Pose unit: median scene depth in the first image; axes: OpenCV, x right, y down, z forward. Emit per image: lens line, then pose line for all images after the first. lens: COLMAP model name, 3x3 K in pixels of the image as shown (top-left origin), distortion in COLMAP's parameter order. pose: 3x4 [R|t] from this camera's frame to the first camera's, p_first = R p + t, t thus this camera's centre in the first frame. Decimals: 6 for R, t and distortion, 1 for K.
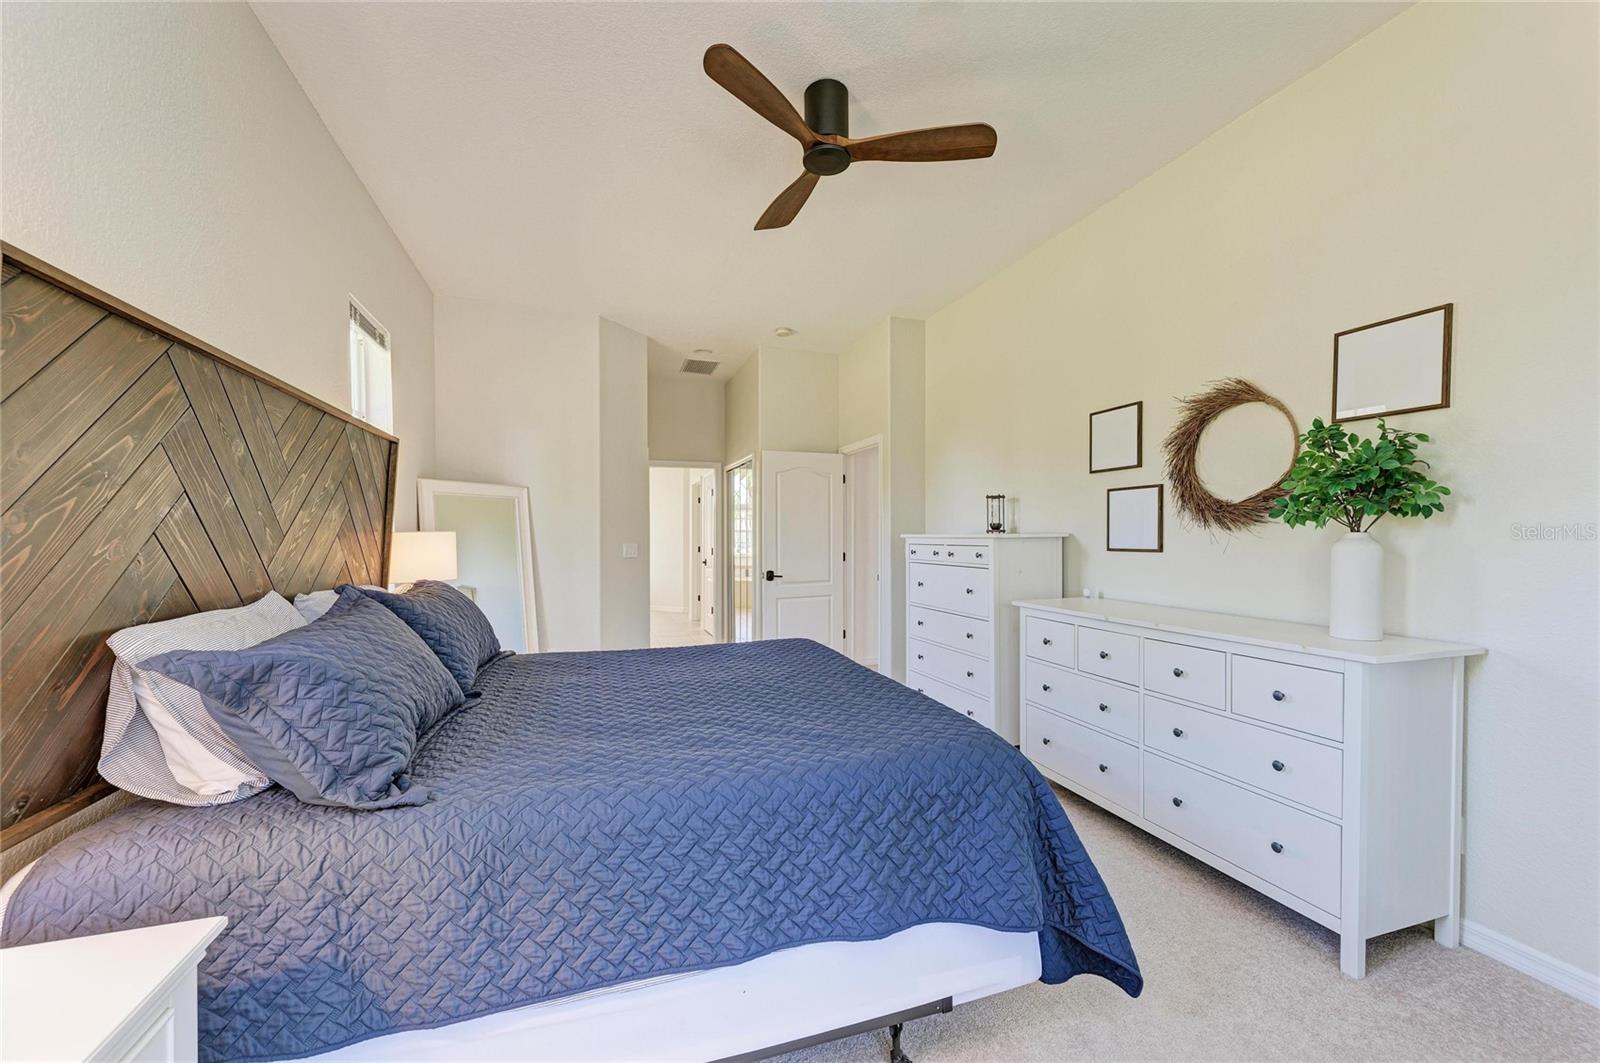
lens RADIAL K [[622.7, 0, 806.6], [0, 622.7, 535.4], [0, 0, 1]] dist [0.008699, -0.000238]
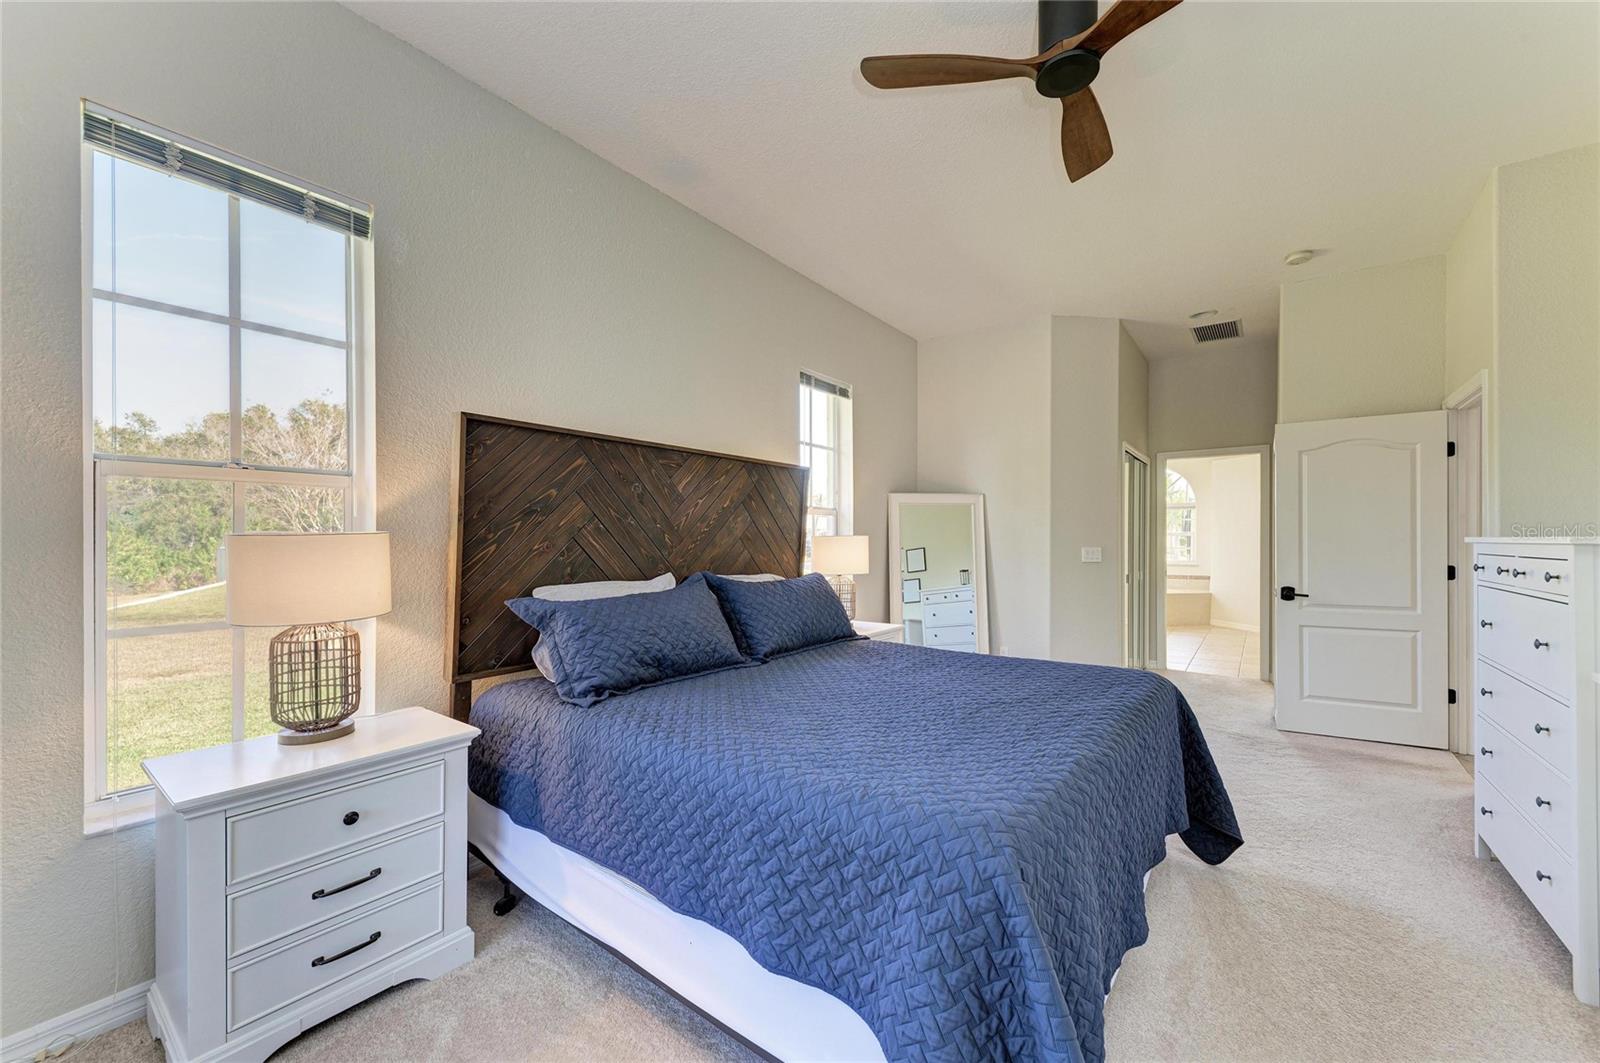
lens RADIAL K [[609.2, 0, 800.0], [0, 609.2, 531.5], [0, 0, 1]] dist [0.007838, -0.000090]
pose [[0.573500, -0.009972, -0.819145, 0.847293], [0.000717, 0.999932, -0.011670, -0.000797], [0.819205, 0.006105, 0.573468, 0.479390]]
